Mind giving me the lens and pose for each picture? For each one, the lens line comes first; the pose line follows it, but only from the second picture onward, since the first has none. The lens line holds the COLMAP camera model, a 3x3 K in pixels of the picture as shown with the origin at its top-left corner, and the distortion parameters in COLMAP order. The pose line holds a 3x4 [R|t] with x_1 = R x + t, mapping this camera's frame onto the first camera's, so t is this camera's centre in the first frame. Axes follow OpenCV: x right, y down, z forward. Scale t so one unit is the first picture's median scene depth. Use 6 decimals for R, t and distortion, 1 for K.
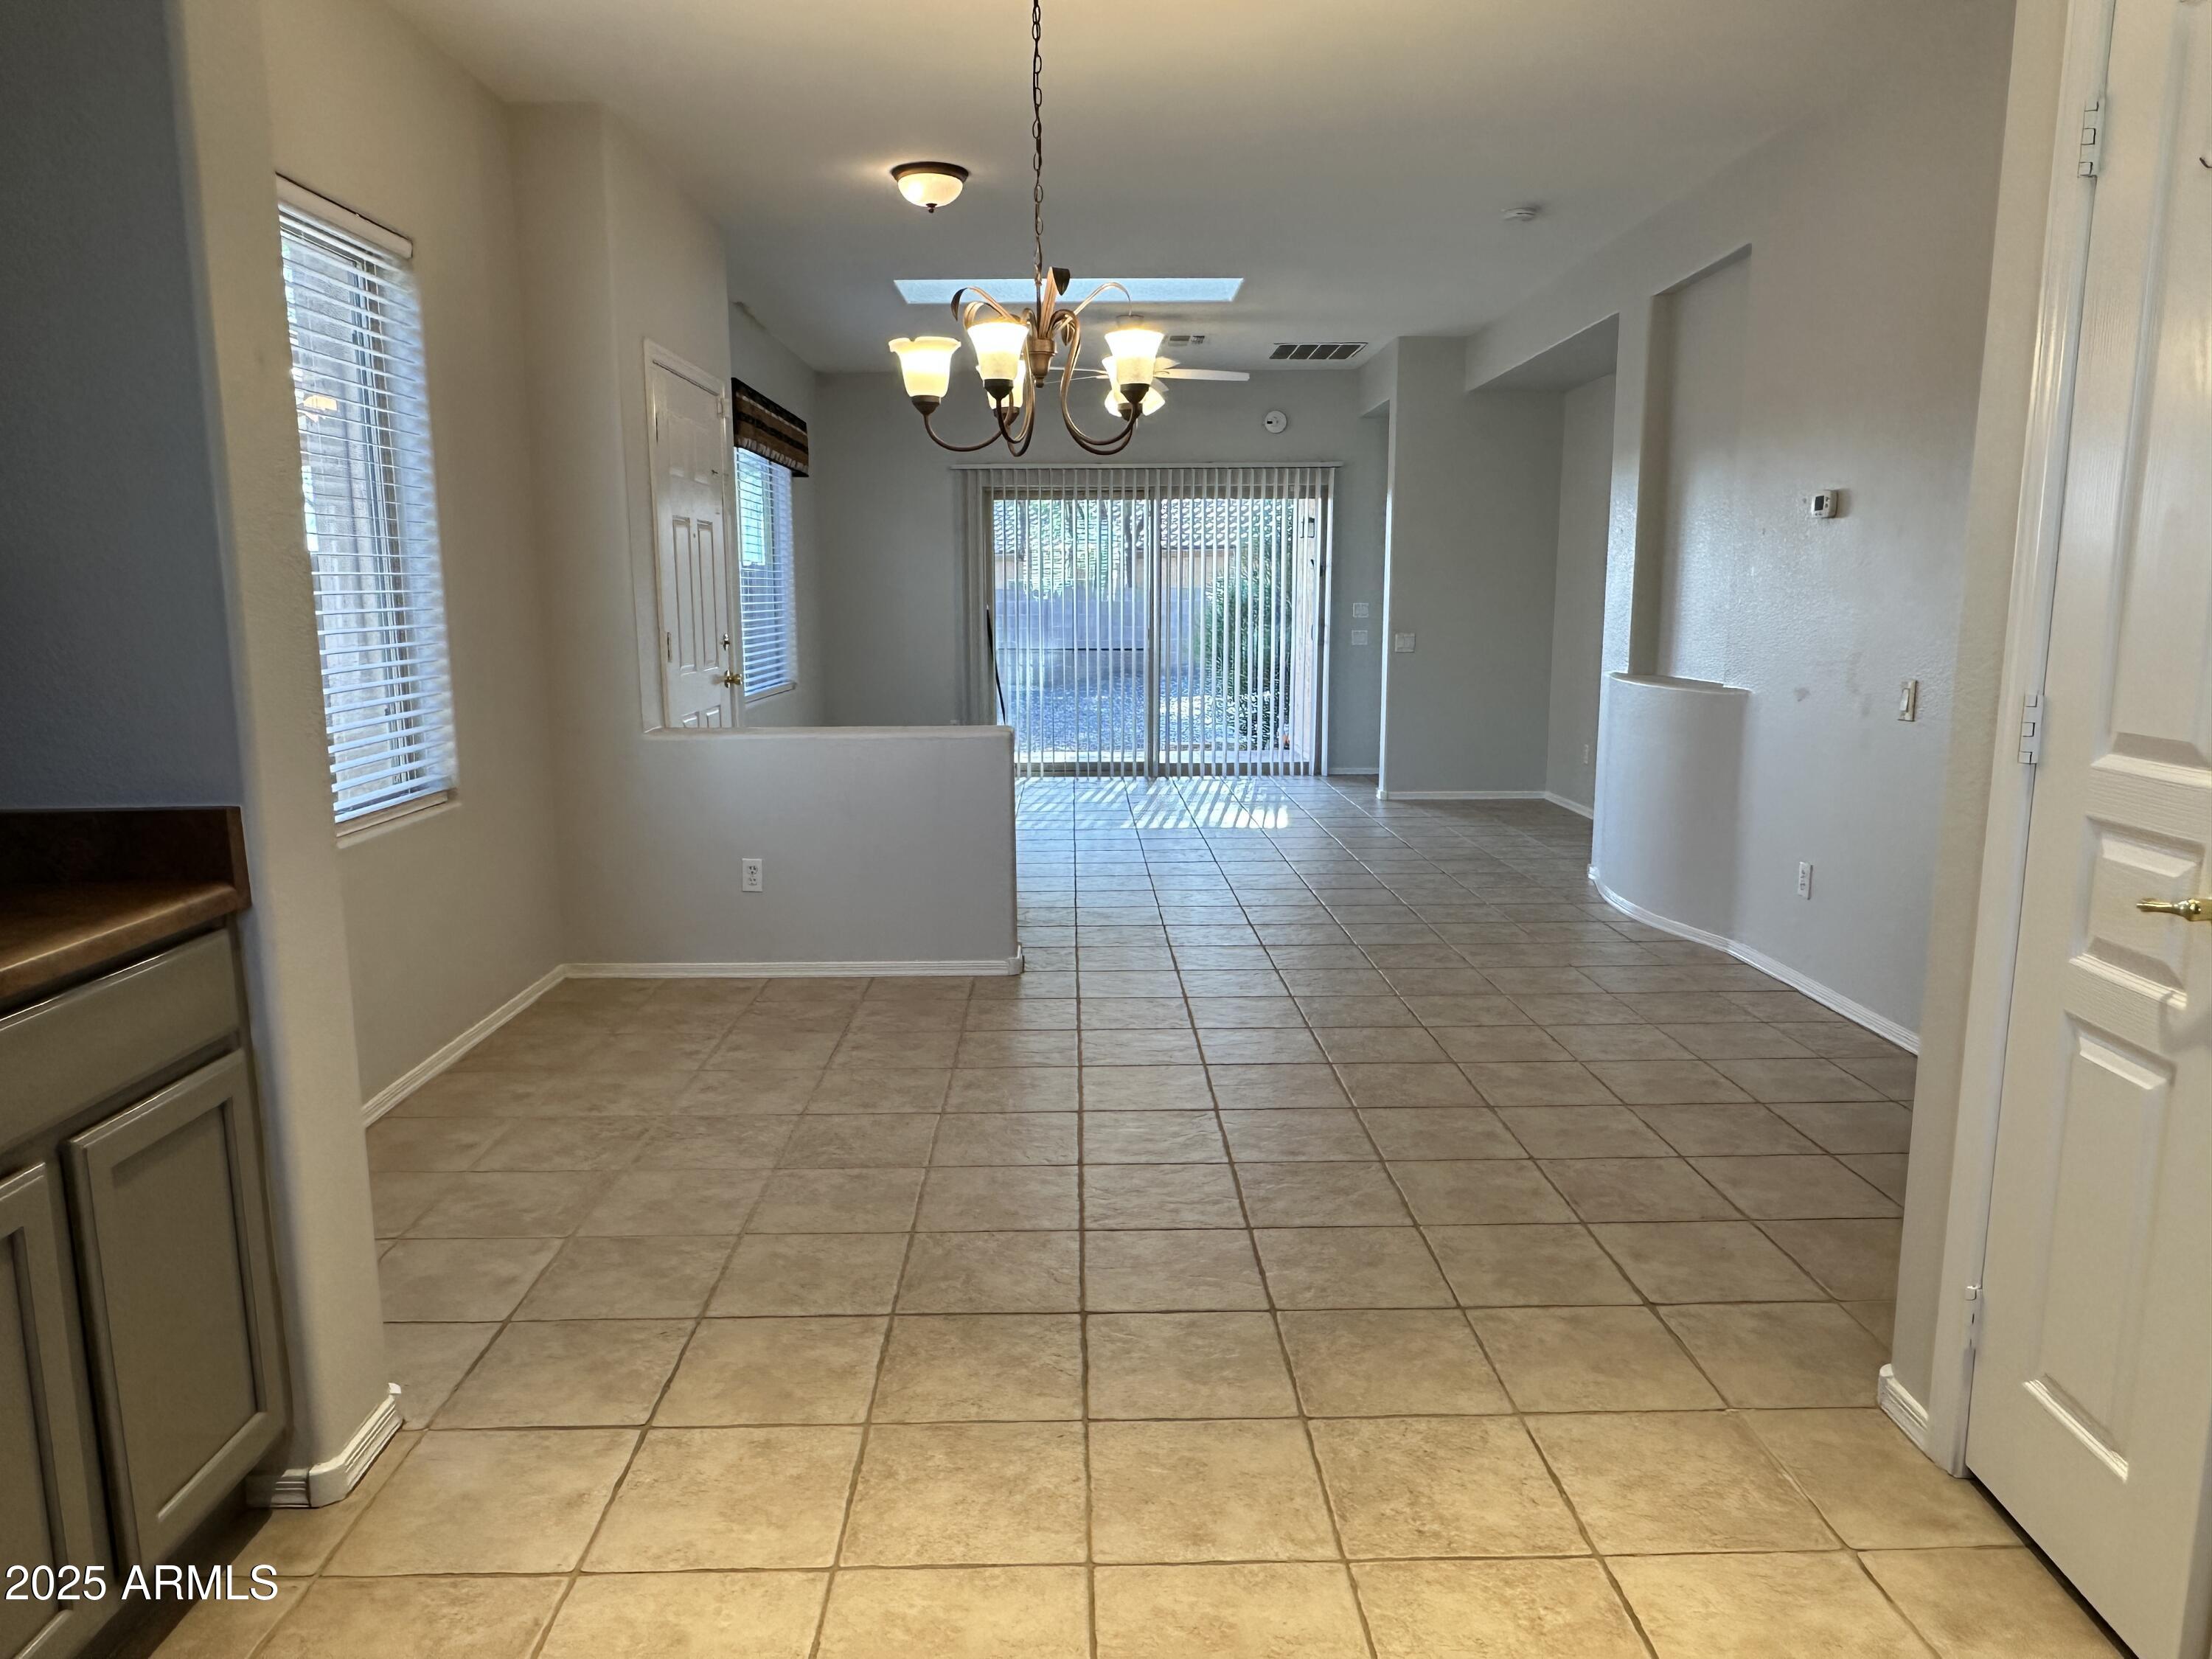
lens RADIAL K [[1459.2, 0, 1107.1], [0, 1459.2, 833.0], [0, 0, 1]] dist [-0.003551, -0.006210]
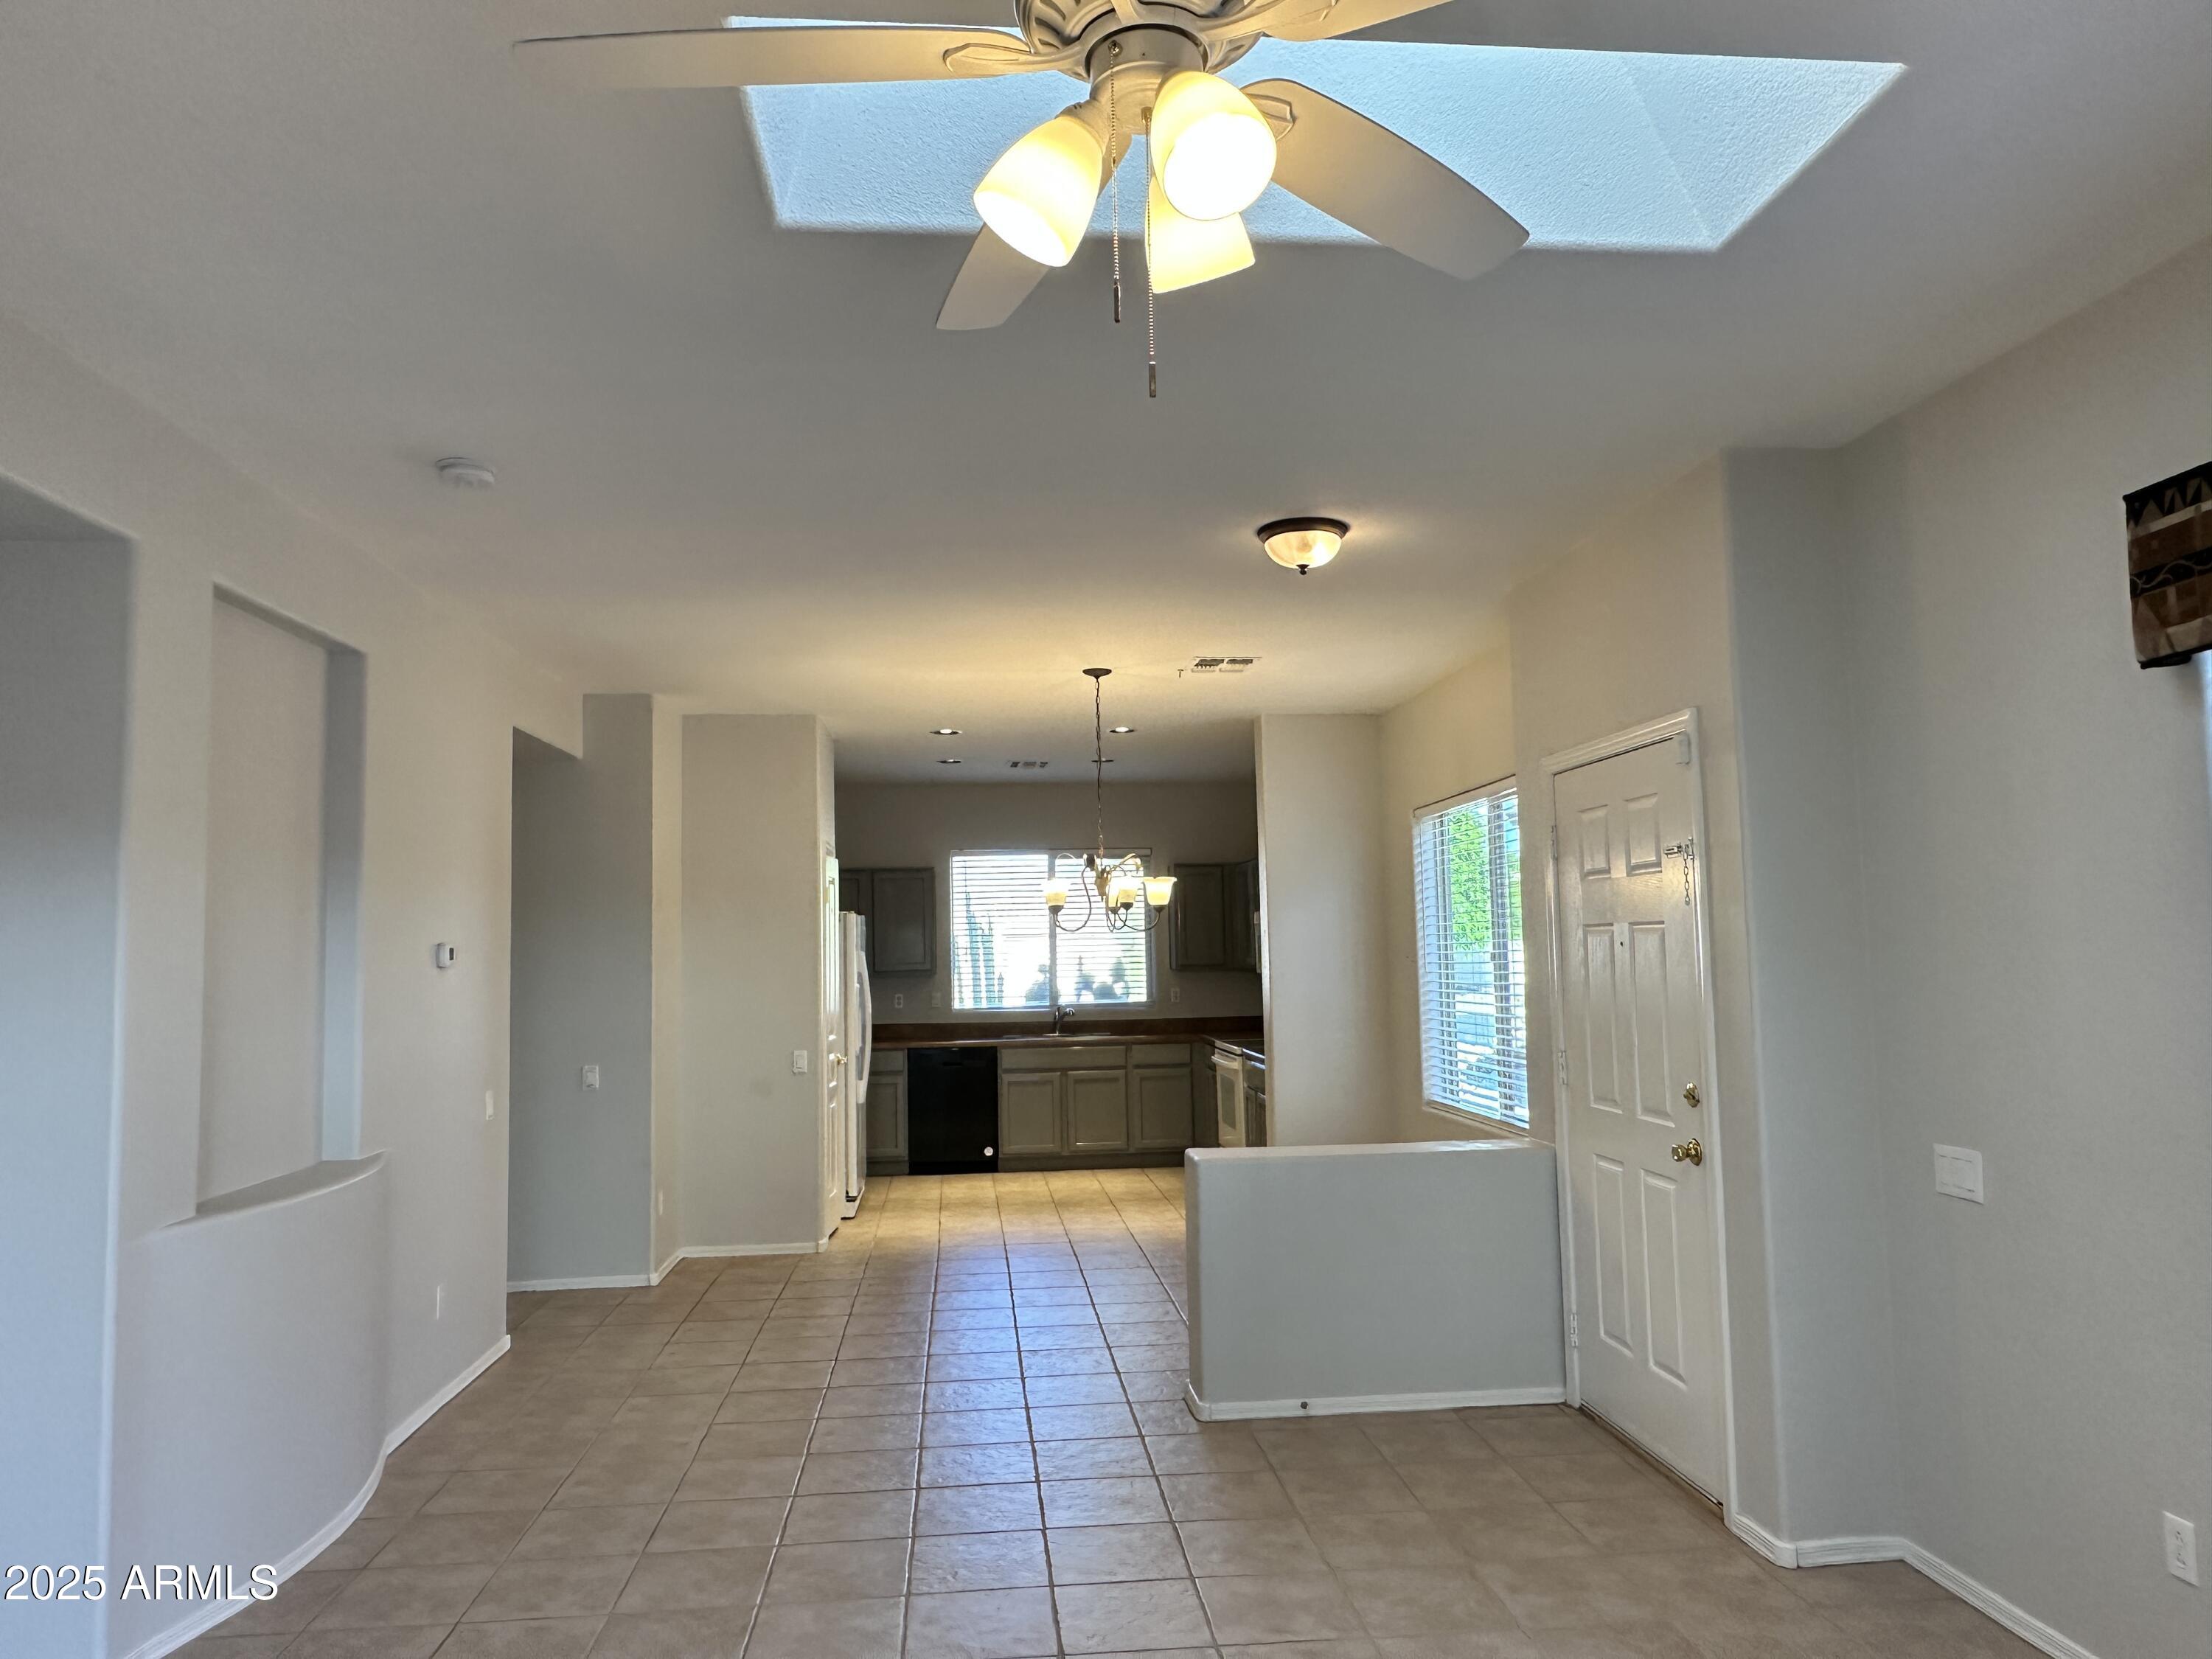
lens RADIAL K [[1459.2, 0, 1100.3], [0, 1459.2, 818.8], [0, 0, 1]] dist [-0.003551, -0.006210]
pose [[-0.997956, 0.019804, -0.060752, 0.067756], [0.014881, 0.996648, 0.080441, -0.520144], [0.062142, 0.079372, -0.994906, 2.692026]]
